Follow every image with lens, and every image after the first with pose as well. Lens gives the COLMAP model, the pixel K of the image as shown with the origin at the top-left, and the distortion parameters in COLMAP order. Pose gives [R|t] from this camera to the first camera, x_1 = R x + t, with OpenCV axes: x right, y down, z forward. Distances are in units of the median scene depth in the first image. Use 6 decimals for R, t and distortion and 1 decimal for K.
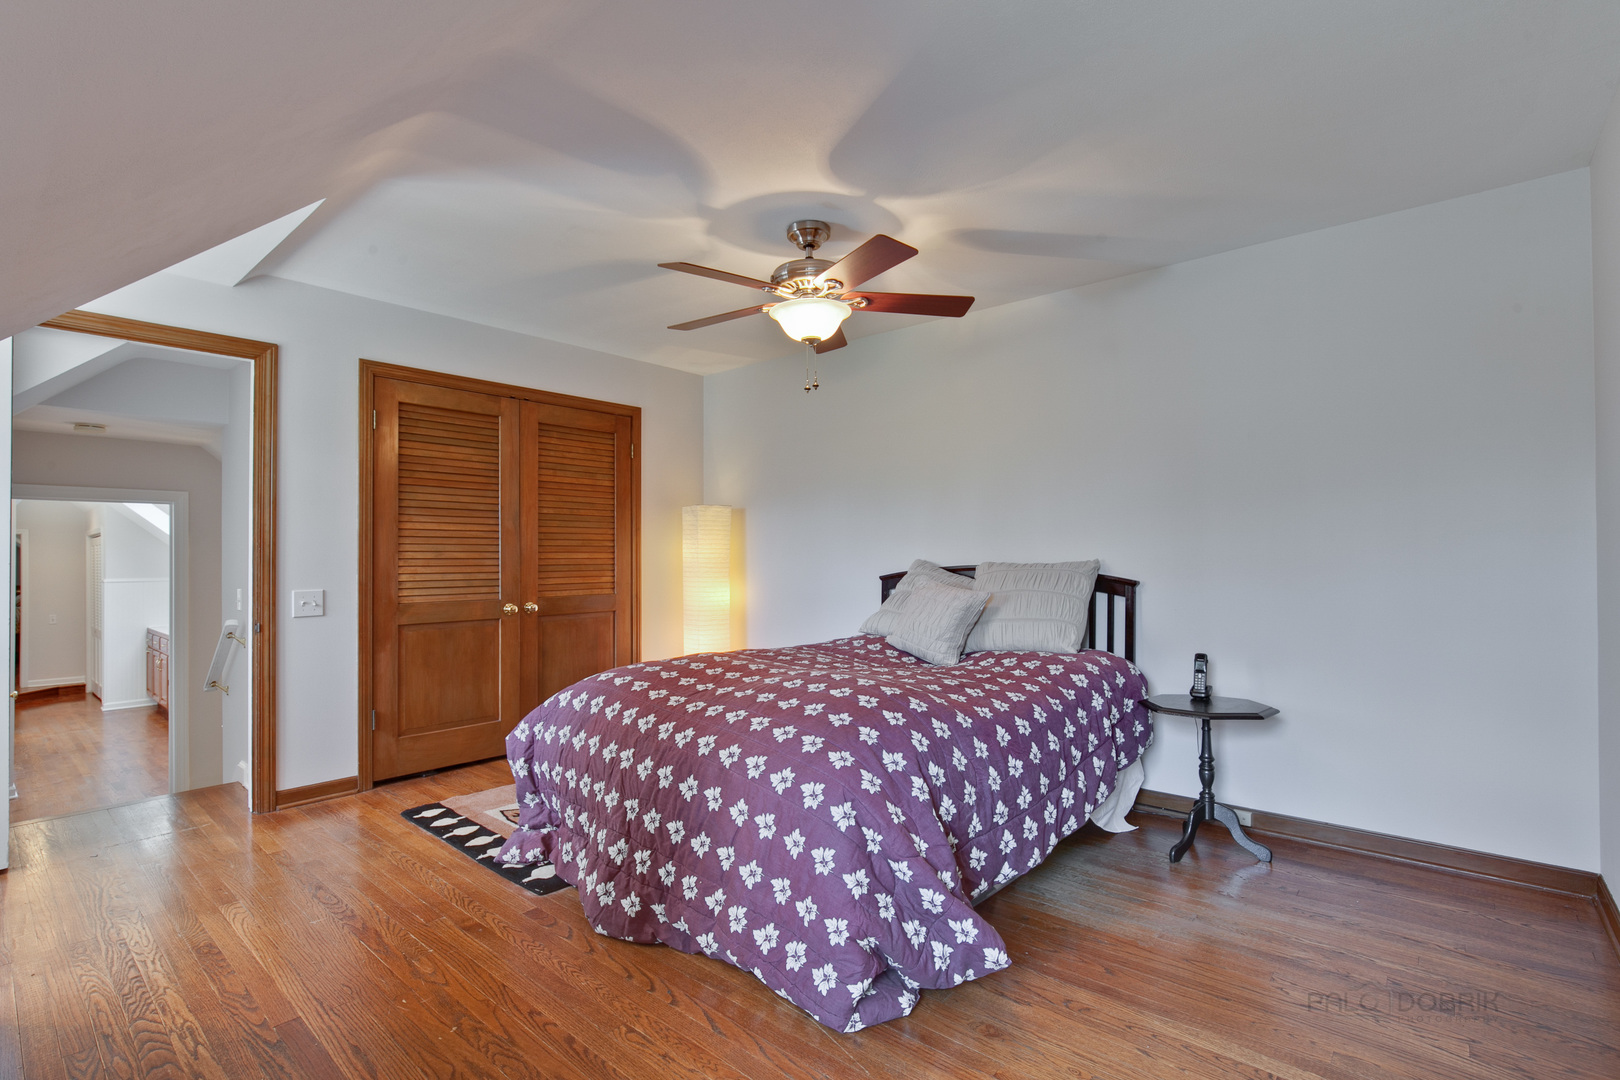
lens RADIAL K [[744.3, 0, 810.9], [0, 744.3, 544.5], [0, 0, 1]] dist [-0.023567, -0.000272]
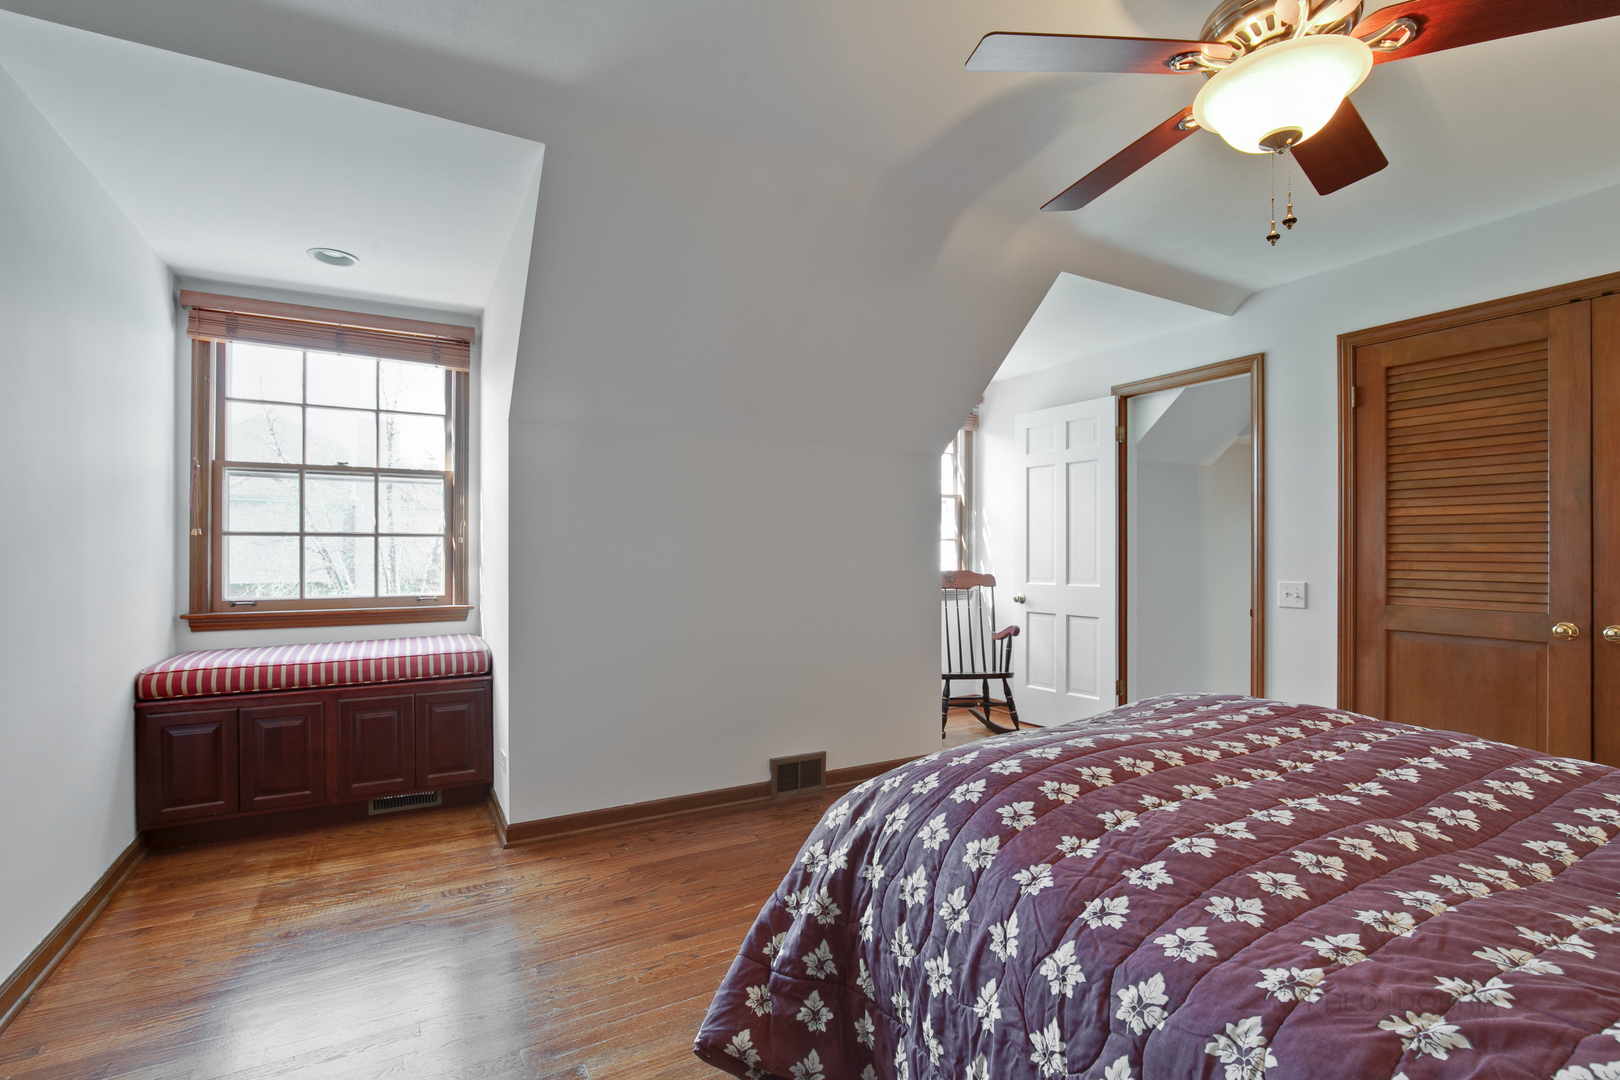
lens RADIAL K [[744.3, 0, 811.0], [0, 744.3, 544.1], [0, 0, 1]] dist [-0.023567, -0.000272]
pose [[-0.348270, -0.001901, -0.937392, 0.463574], [0.013237, 0.999888, -0.006946, 0.007658], [0.937301, -0.014828, -0.348206, 0.667792]]
